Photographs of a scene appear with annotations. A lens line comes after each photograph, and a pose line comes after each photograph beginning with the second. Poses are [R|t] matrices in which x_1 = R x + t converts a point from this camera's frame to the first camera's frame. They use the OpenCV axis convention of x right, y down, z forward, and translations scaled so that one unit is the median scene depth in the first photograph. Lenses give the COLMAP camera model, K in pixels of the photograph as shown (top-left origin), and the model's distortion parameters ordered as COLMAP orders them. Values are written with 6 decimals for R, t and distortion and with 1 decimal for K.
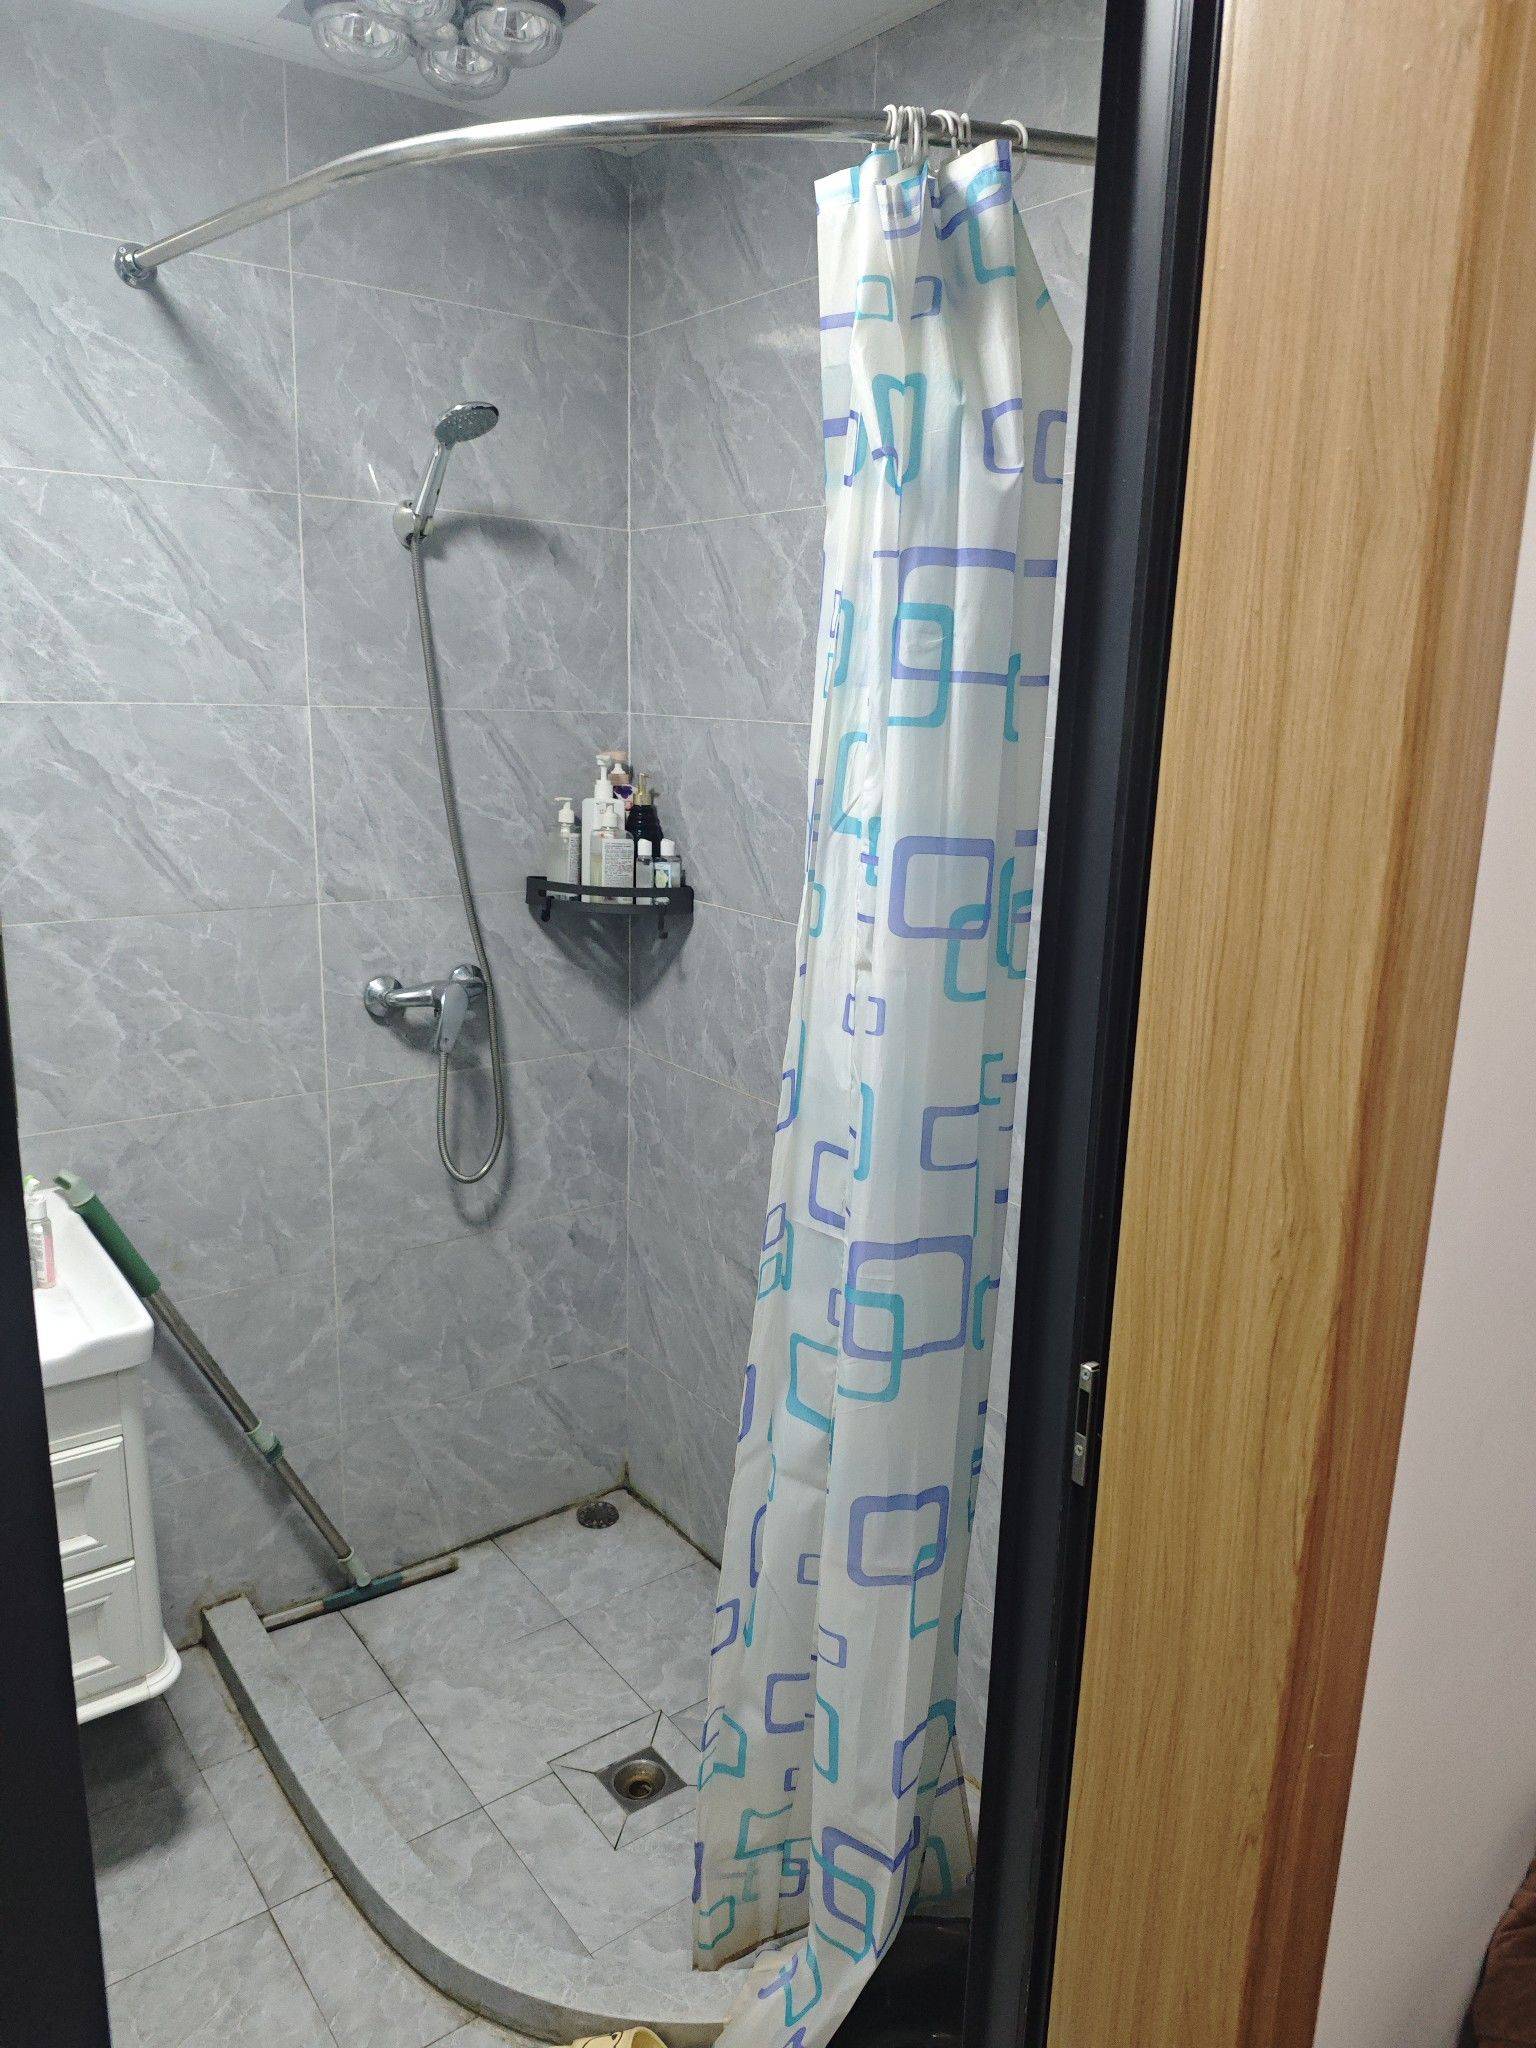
lens RADIAL K [[1408.3, 0, 773.3], [0, 1408.3, 1074.6], [0, 0, 1]] dist [0.092043, -0.120832]
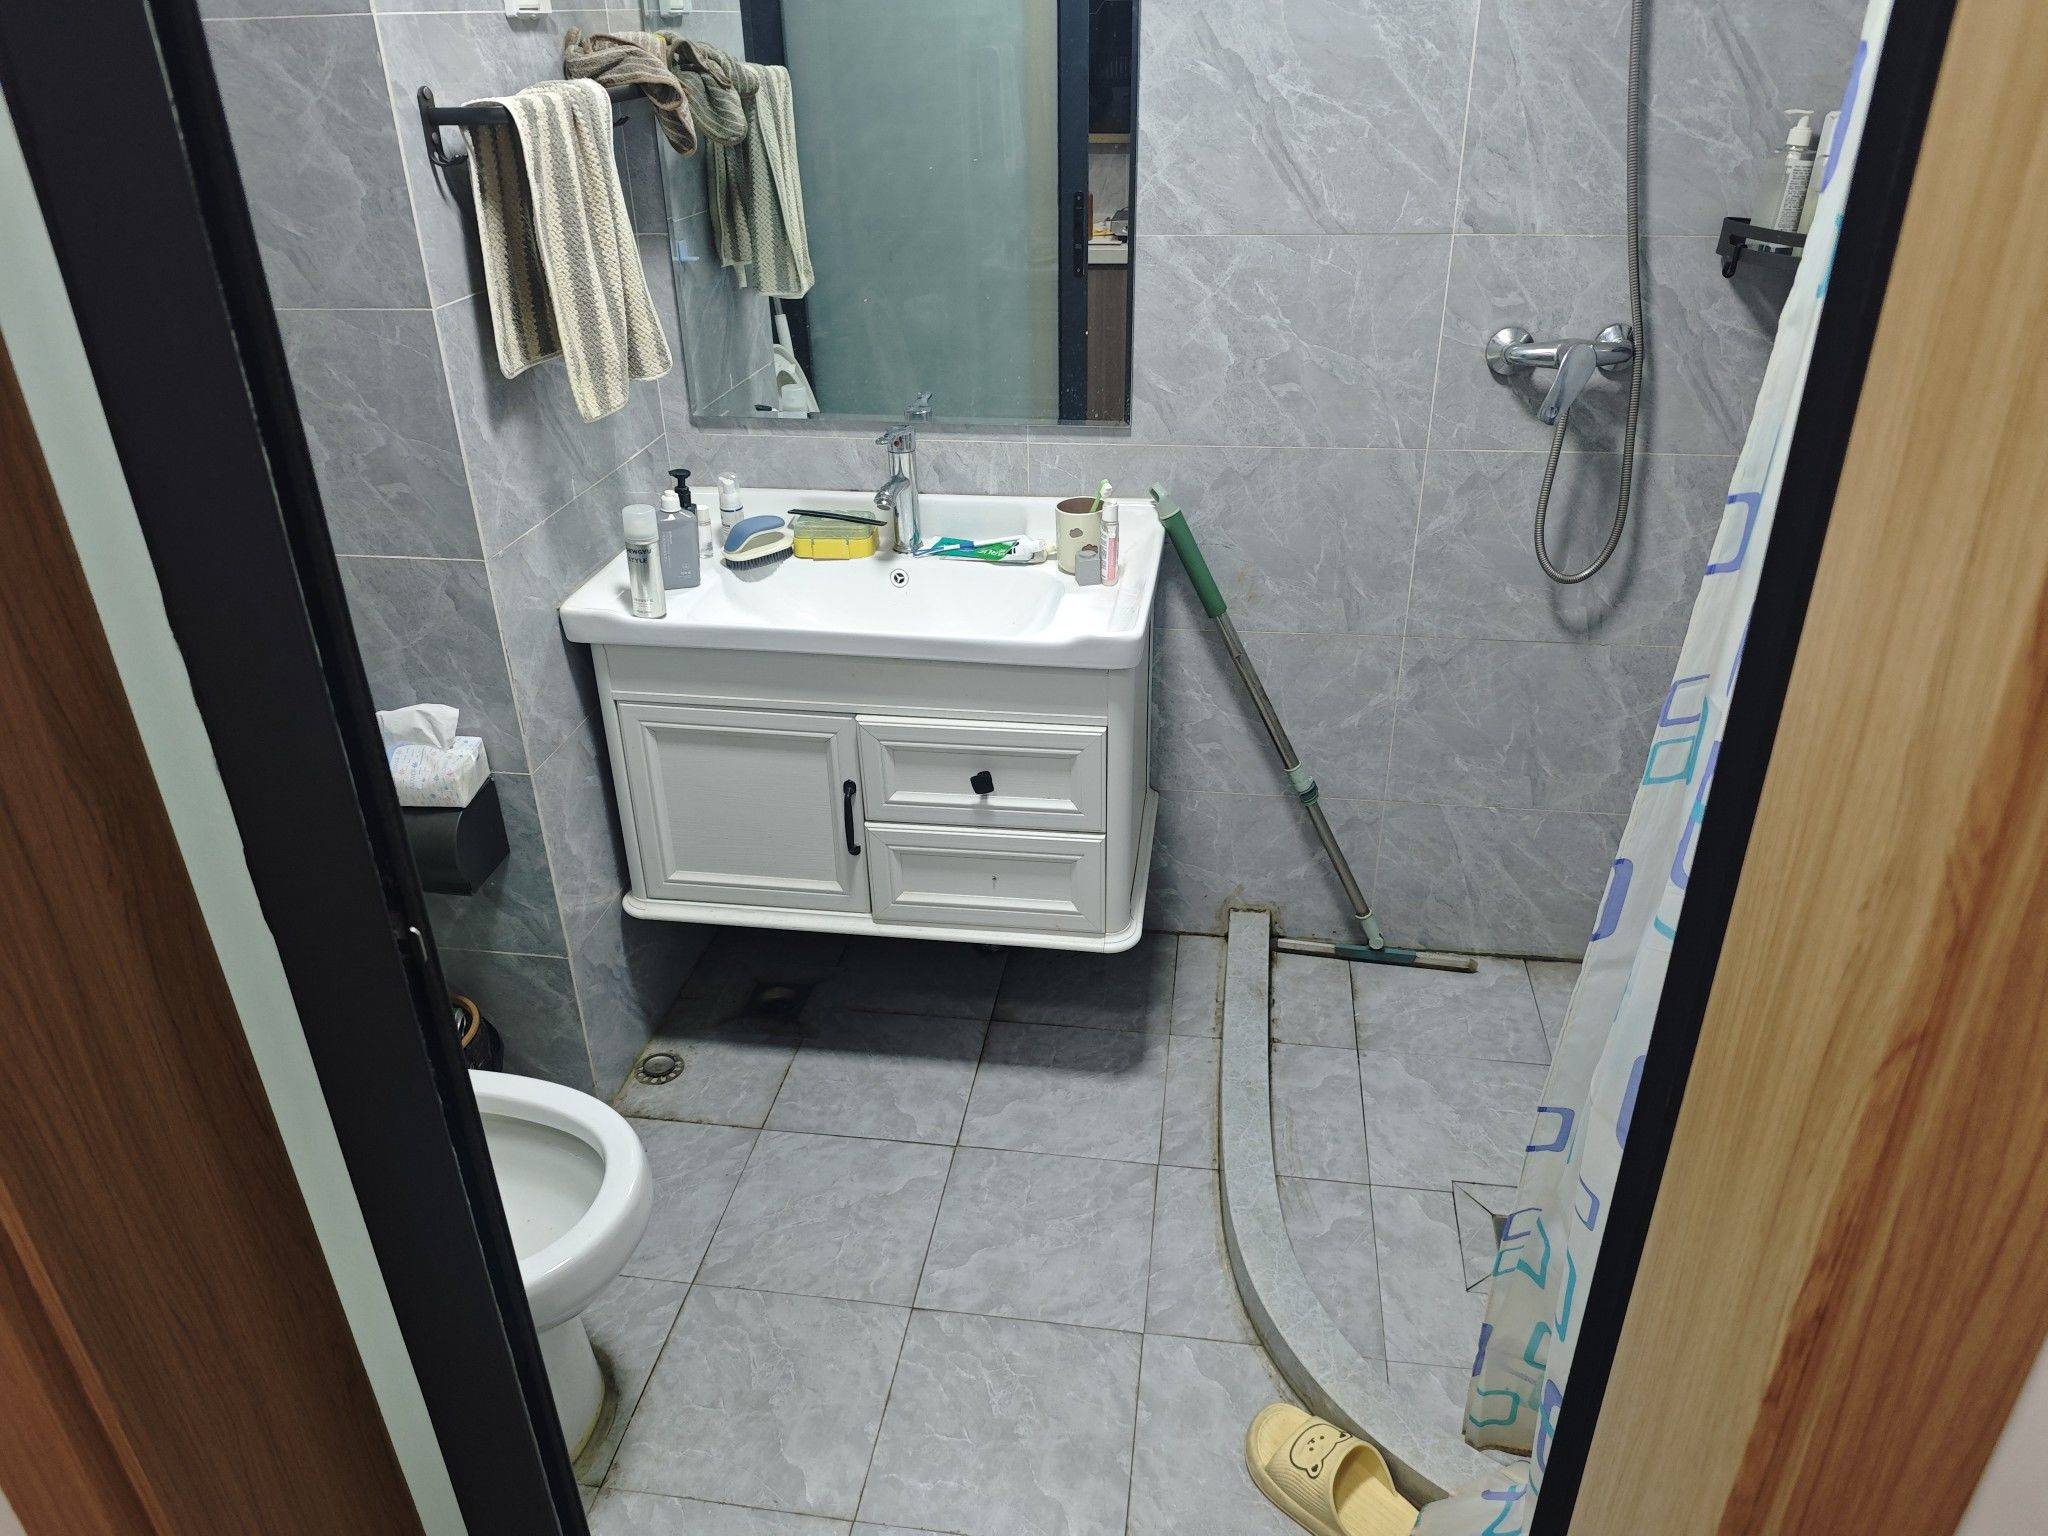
lens RADIAL K [[1408.3, 0, 1059.9], [0, 1408.3, 776.8], [0, 0, 1]] dist [0.092043, -0.120832]
pose [[0.713438, 0.307028, -0.629873, 0.170589], [-0.157192, 0.946112, 0.283130, -0.012043], [0.682860, -0.102985, 0.723254, 0.136332]]
